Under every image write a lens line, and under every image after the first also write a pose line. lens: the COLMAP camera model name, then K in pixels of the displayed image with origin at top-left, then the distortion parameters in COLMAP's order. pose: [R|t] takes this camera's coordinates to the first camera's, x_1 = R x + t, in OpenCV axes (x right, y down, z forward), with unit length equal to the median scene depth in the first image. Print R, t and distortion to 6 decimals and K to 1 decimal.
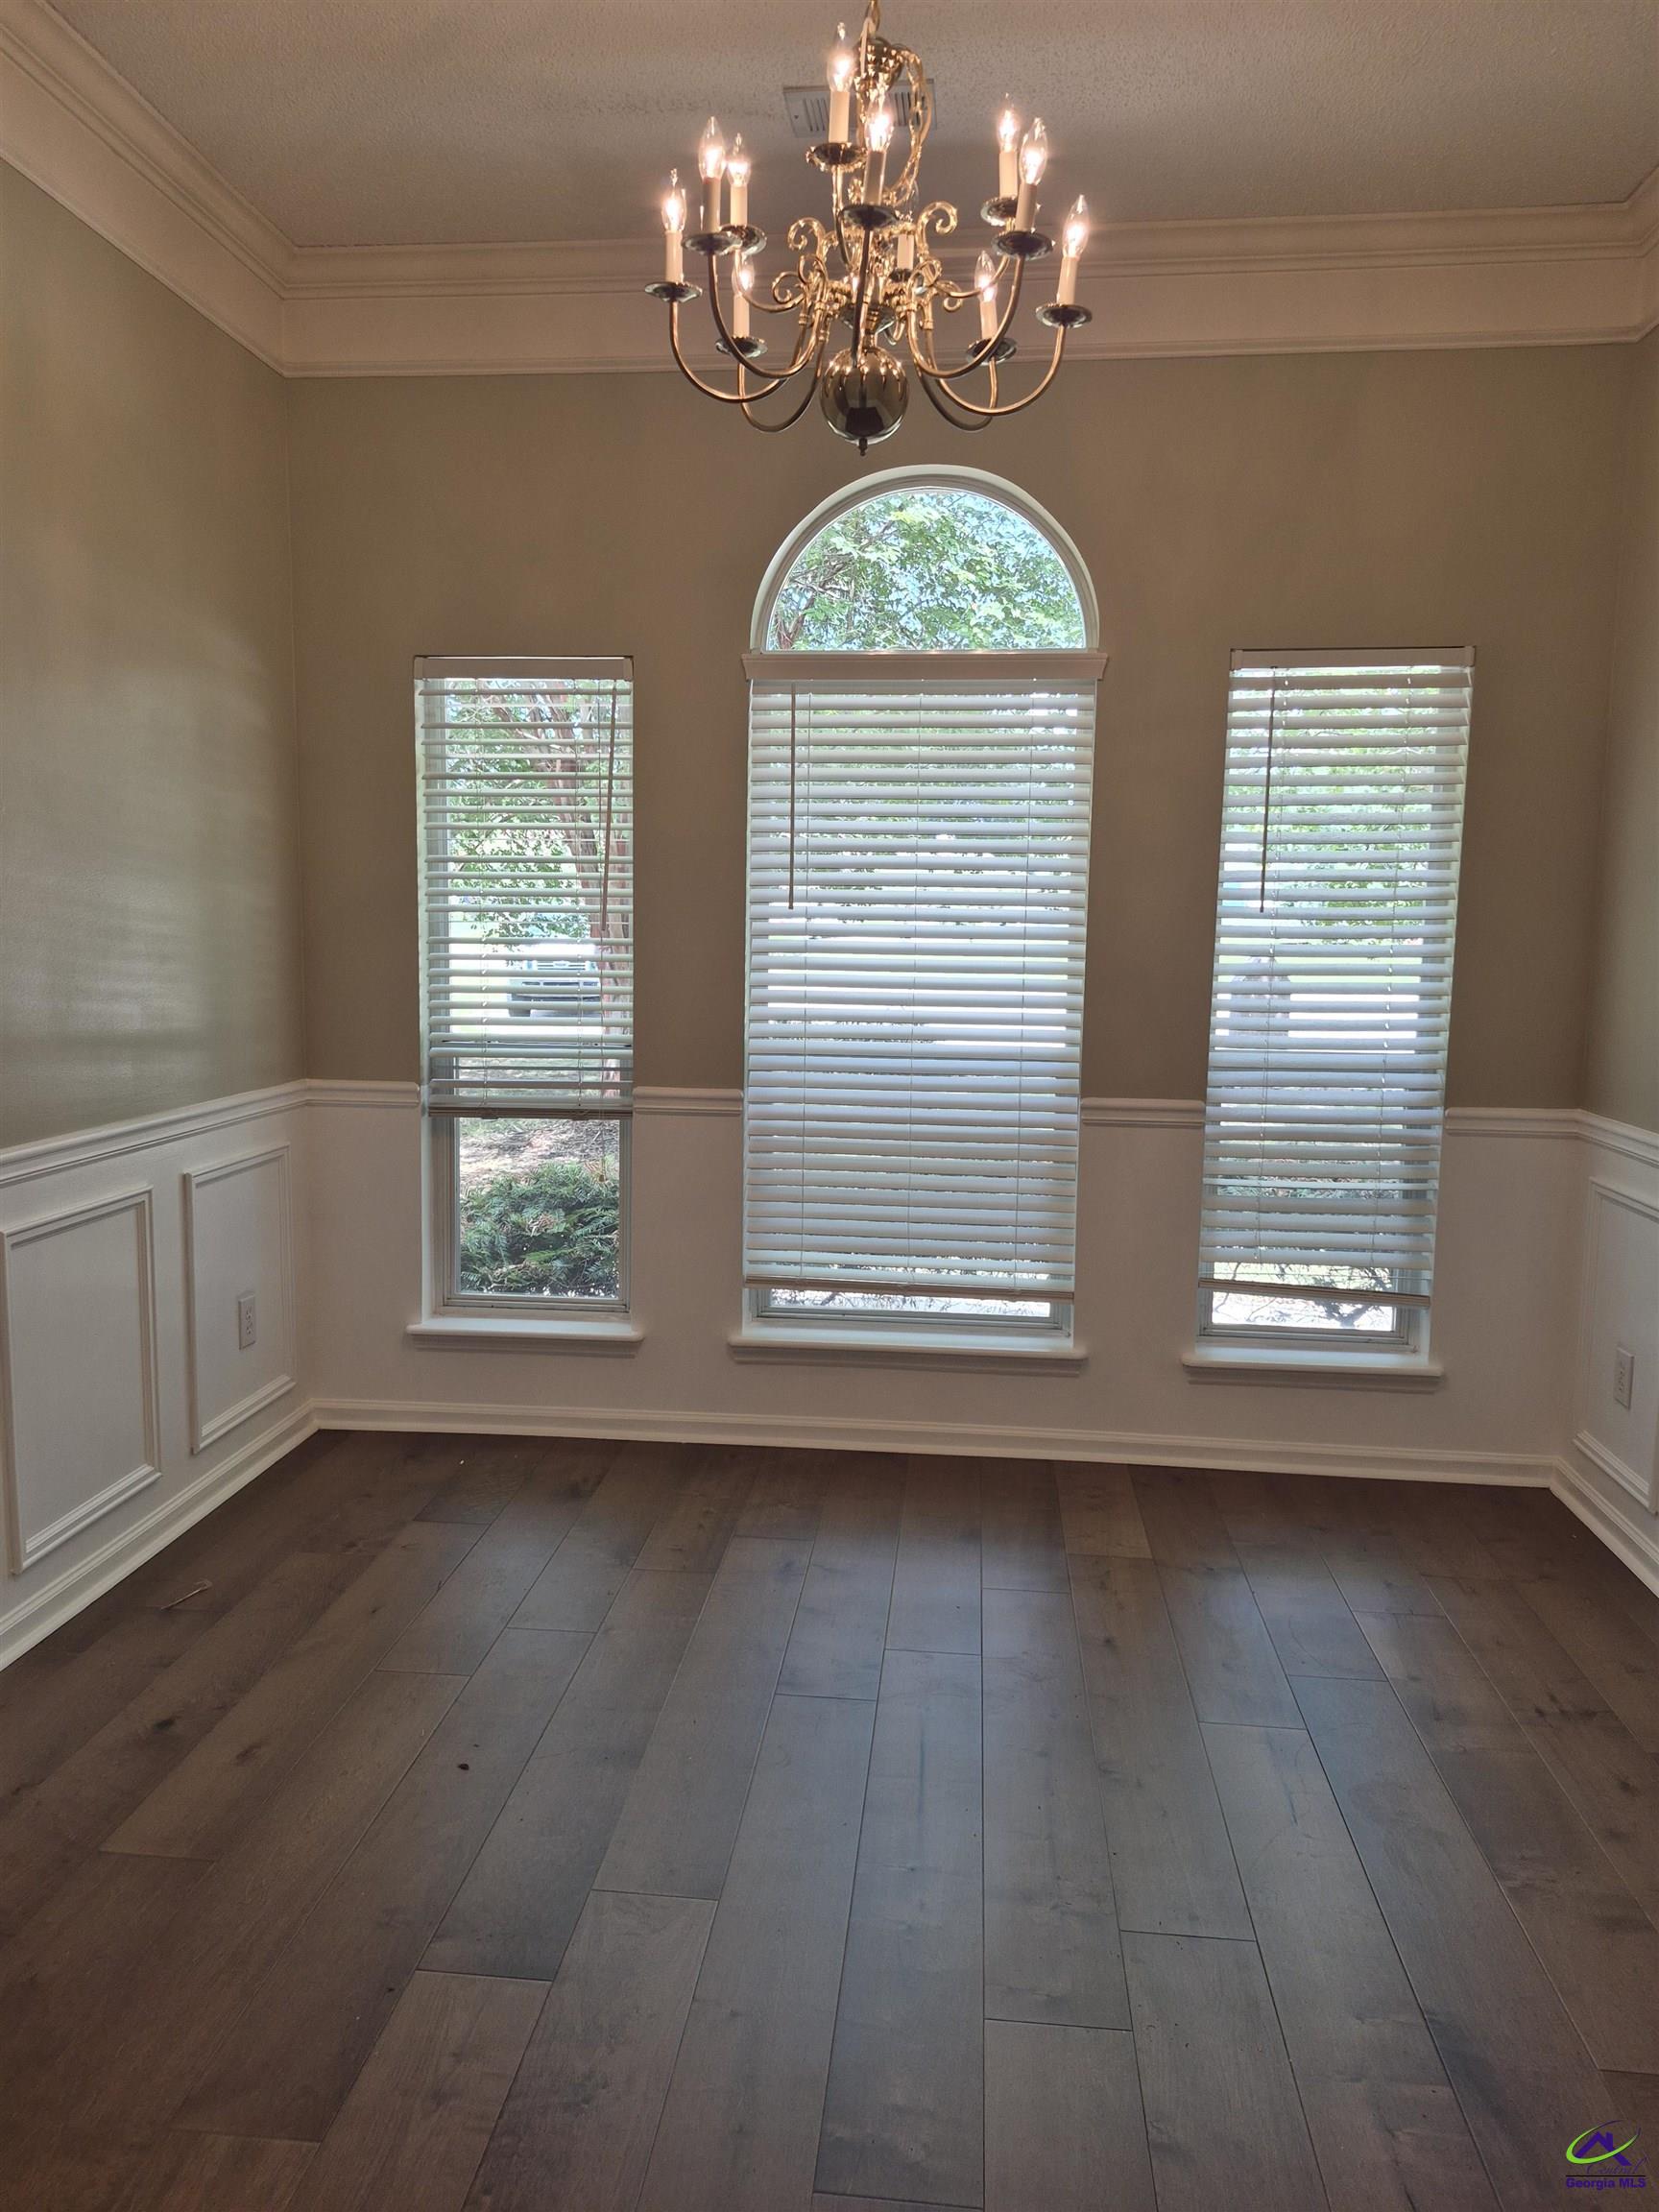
lens RADIAL K [[1500.6, 0, 827.5], [0, 1500.6, 1097.4], [0, 0, 1]] dist [-0.009316, -0.017412]
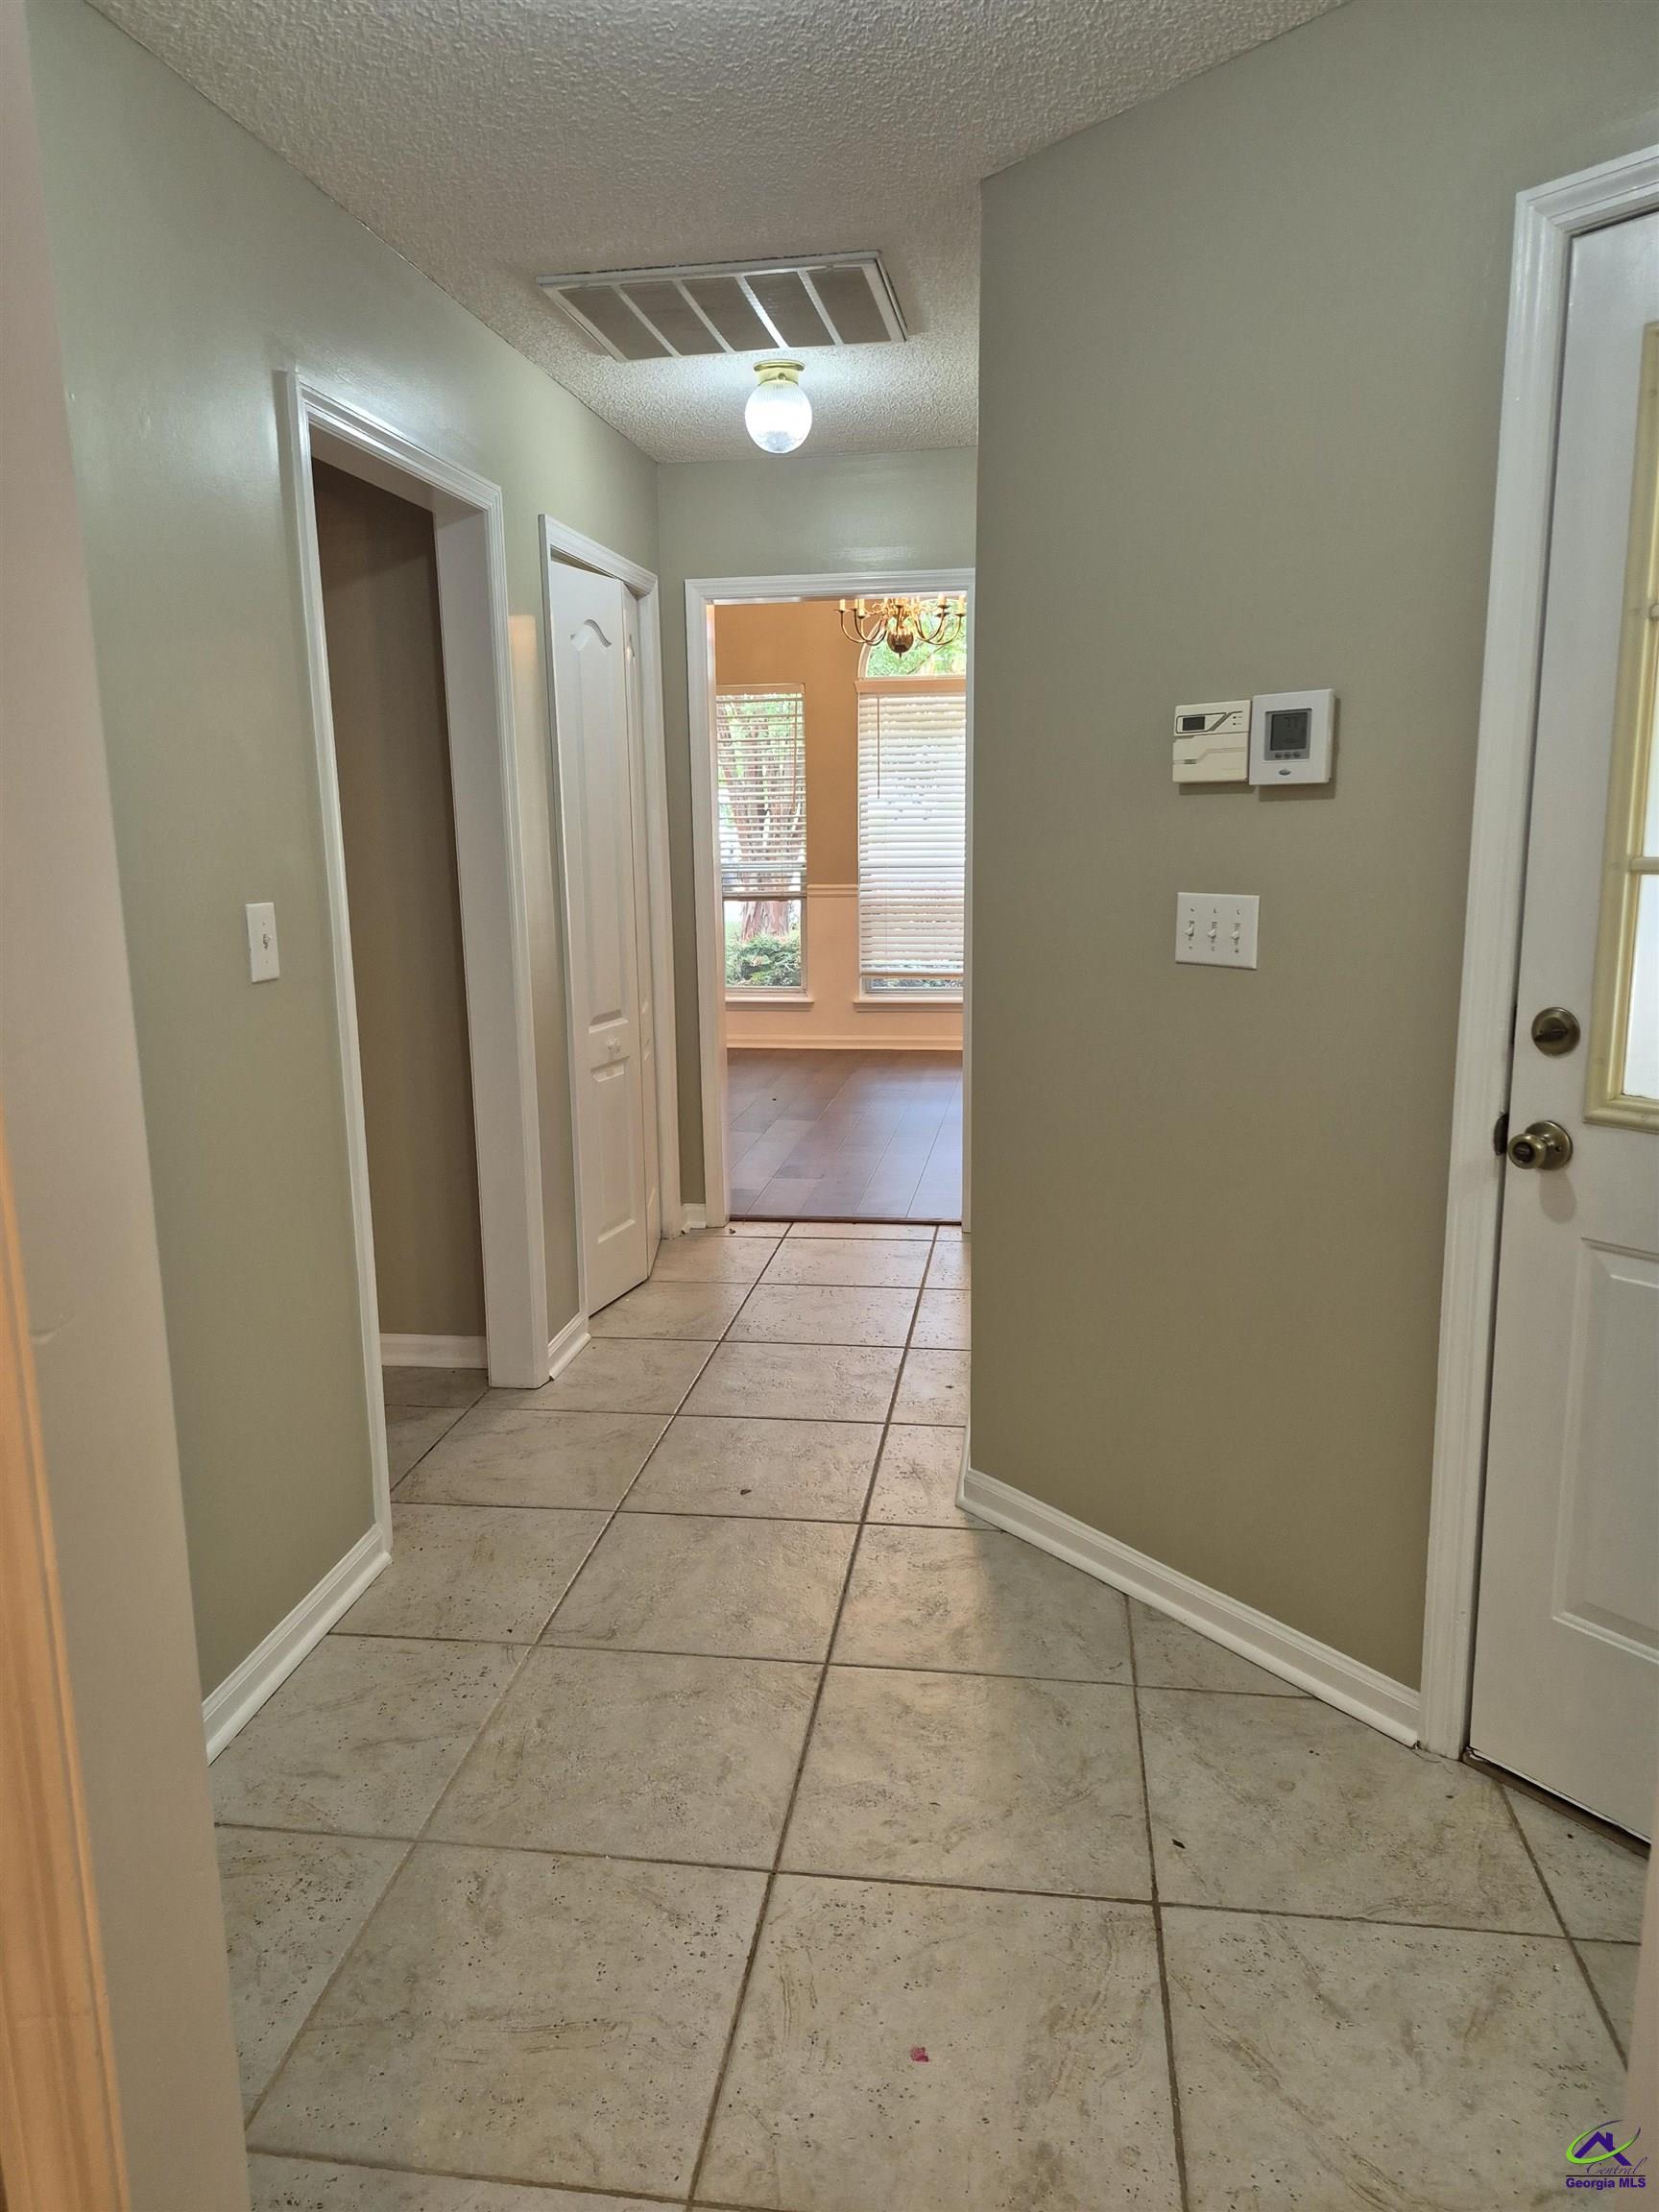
lens RADIAL K [[1500.6, 0, 832.3], [0, 1500.6, 1114.7], [0, 0, 1]] dist [-0.009316, -0.017412]
pose [[0.998591, -0.015000, -0.050894, 0.011652], [0.018422, 0.997553, 0.067442, 0.178615], [0.049758, -0.068285, 0.996424, -1.169096]]
